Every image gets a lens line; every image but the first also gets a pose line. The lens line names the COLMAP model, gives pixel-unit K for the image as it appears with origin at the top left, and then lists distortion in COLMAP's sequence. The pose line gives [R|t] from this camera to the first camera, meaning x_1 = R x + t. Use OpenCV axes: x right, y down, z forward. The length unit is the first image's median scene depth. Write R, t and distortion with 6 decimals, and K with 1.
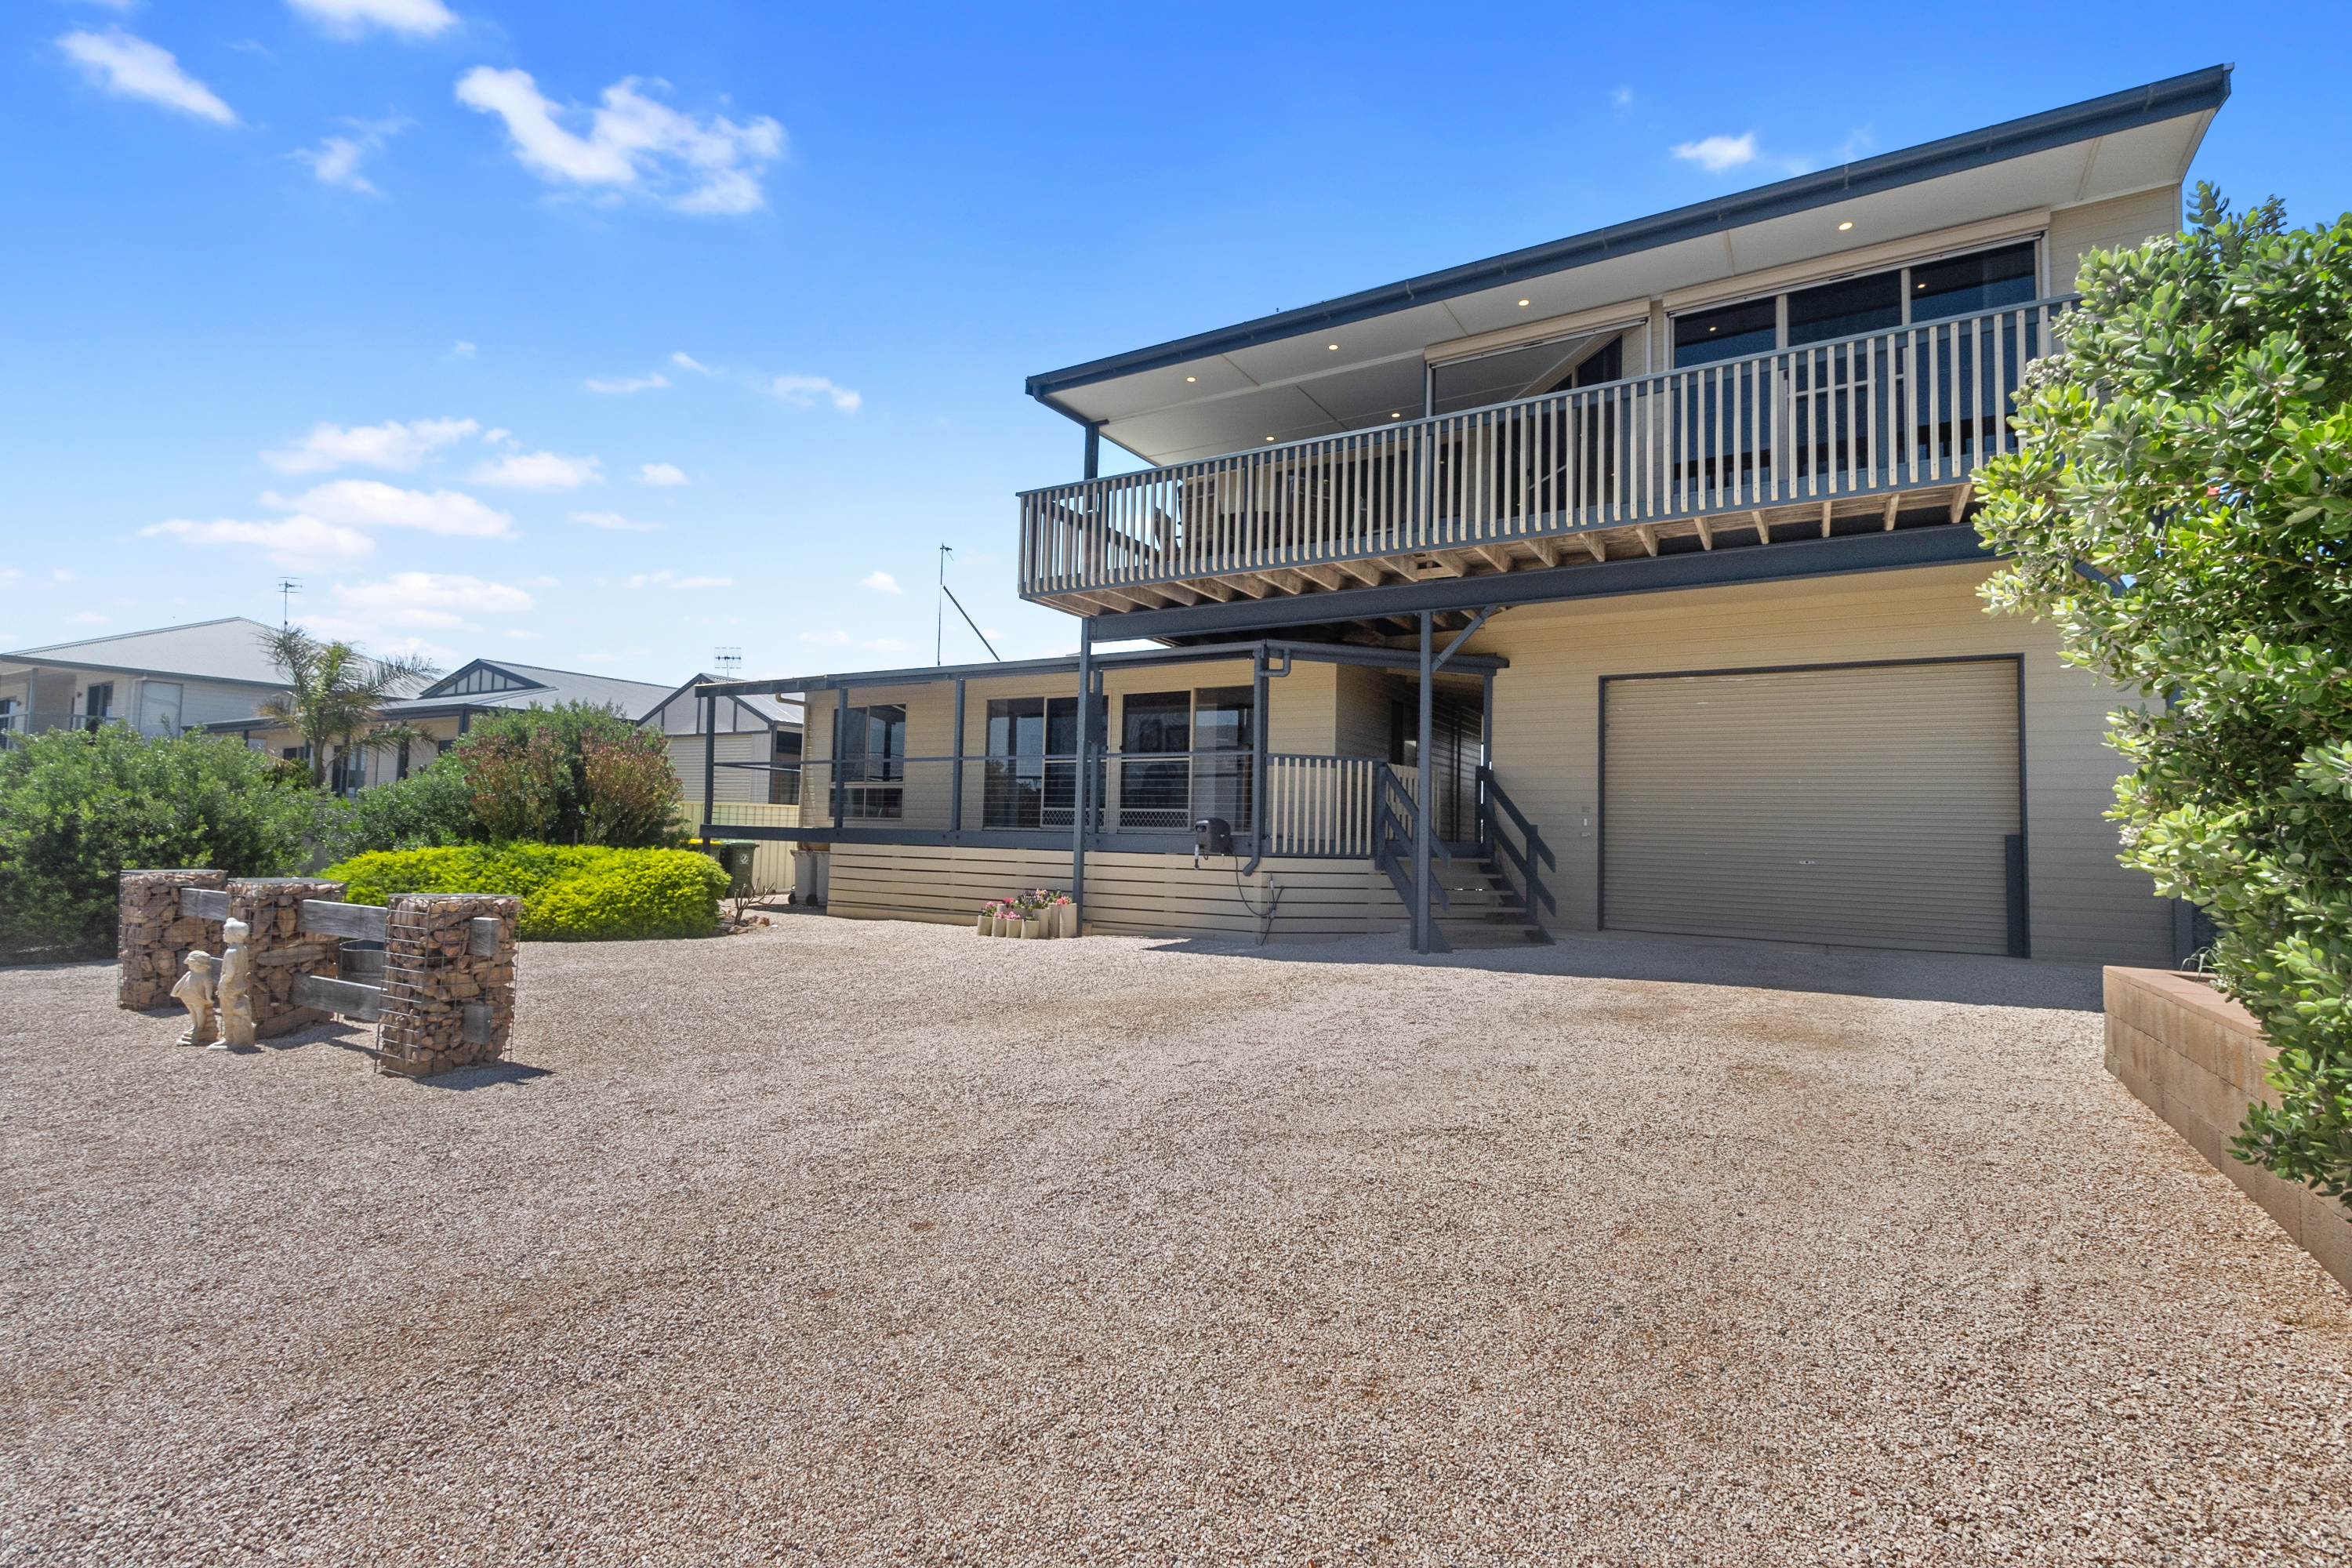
lens RADIAL K [[1105.1, 0, 1176.0], [0, 1105.1, 784.0], [0, 0, 1]] dist [0.002284, 0.000342]
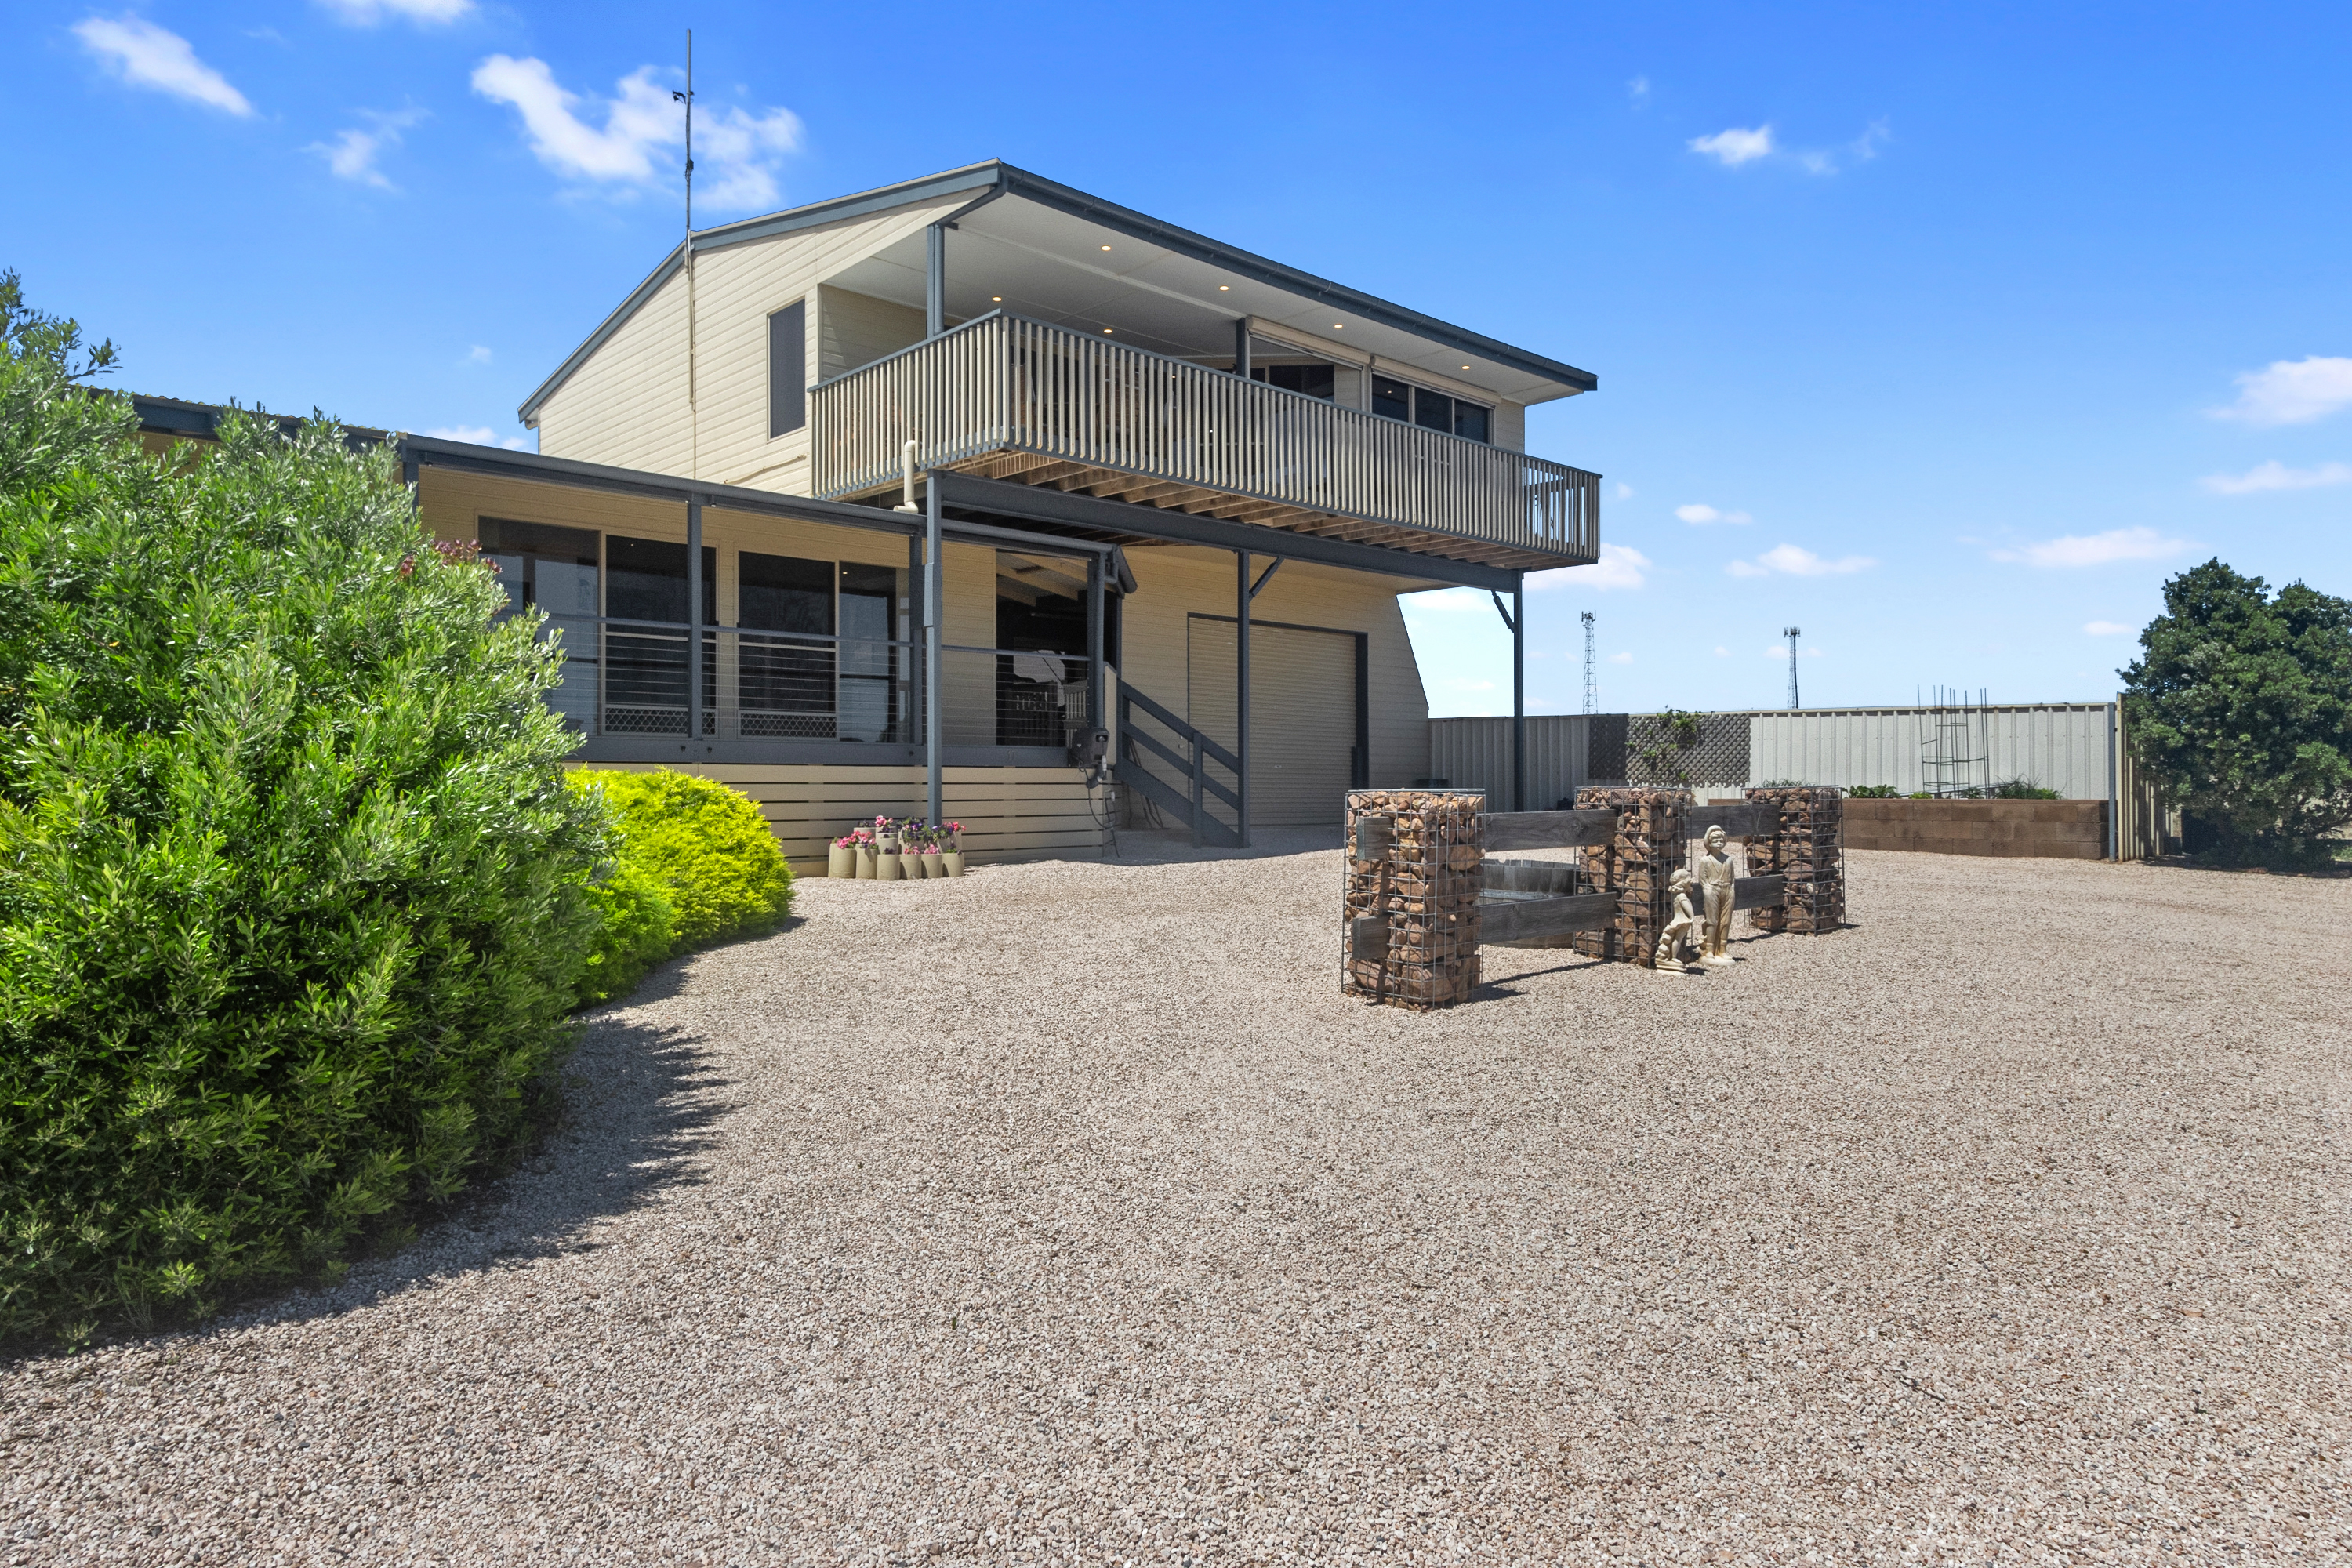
lens RADIAL K [[1420.5, 0, 1176.0], [0, 1420.5, 784.0], [0, 0, 1]] dist [0.027594, 0.000032]
pose [[0.264072, -0.022327, 0.964244, -1.108896], [-0.037407, 0.998743, 0.033370, 0.035592], [-0.963777, -0.044882, 0.262905, 0.607807]]
